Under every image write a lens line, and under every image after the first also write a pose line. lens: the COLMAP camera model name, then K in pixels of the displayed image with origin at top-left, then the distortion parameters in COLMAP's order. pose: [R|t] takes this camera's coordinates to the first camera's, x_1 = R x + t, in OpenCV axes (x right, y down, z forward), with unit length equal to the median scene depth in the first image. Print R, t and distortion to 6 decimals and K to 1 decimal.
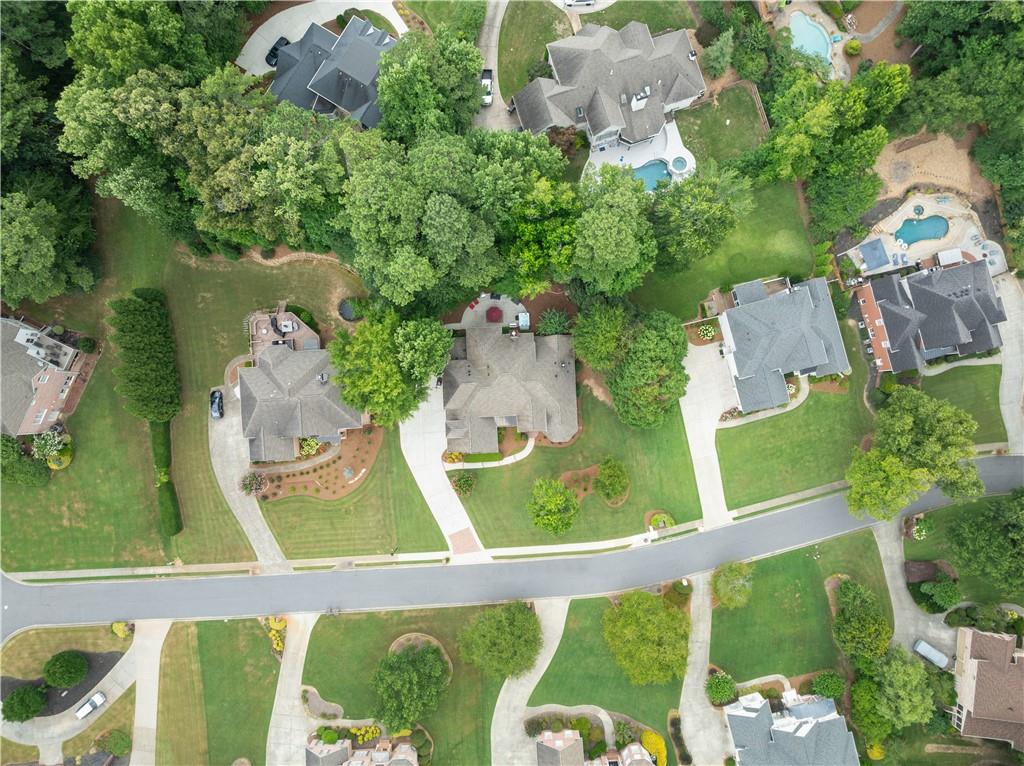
lens RADIAL K [[718.3, 0, 518.5], [0, 718.3, 385.8], [0, 0, 1]] dist [-0.038176, -0.003233]
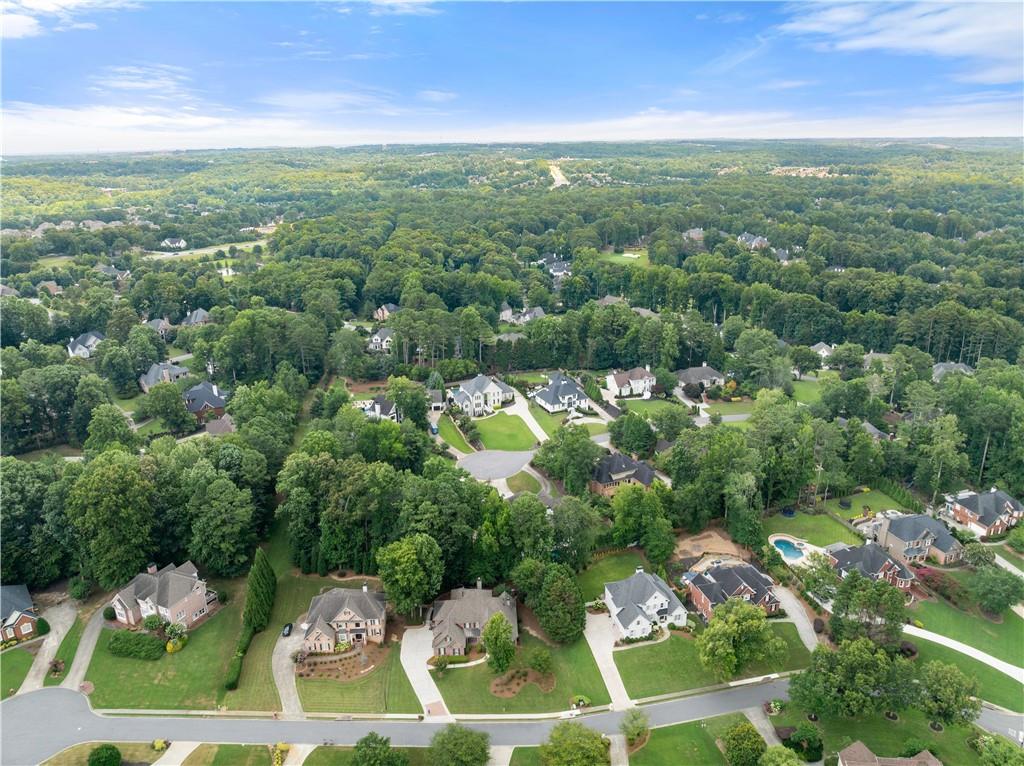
lens RADIAL K [[718.3, 0, 518.5], [0, 718.3, 385.8], [0, 0, 1]] dist [-0.038176, -0.003233]
pose [[0.999951, -0.008244, -0.005441, 0.093556], [-0.002181, 0.352966, -0.935634, 1.267324], [0.009633, 0.935600, 0.352931, -0.045408]]
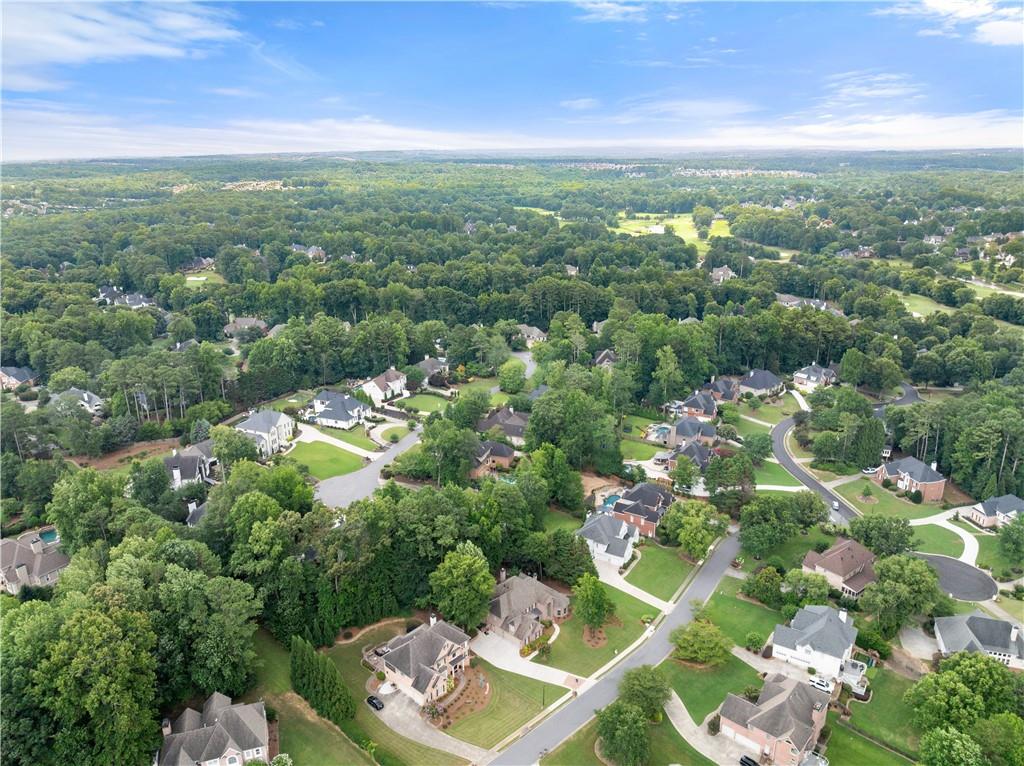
lens RADIAL K [[718.3, 0, 518.5], [0, 718.3, 385.8], [0, 0, 1]] dist [-0.038176, -0.003233]
pose [[0.724395, -0.219692, 0.653443, -0.955551], [0.689260, 0.248888, -0.680423, 0.963626], [-0.013151, 0.943287, 0.331718, -0.022025]]
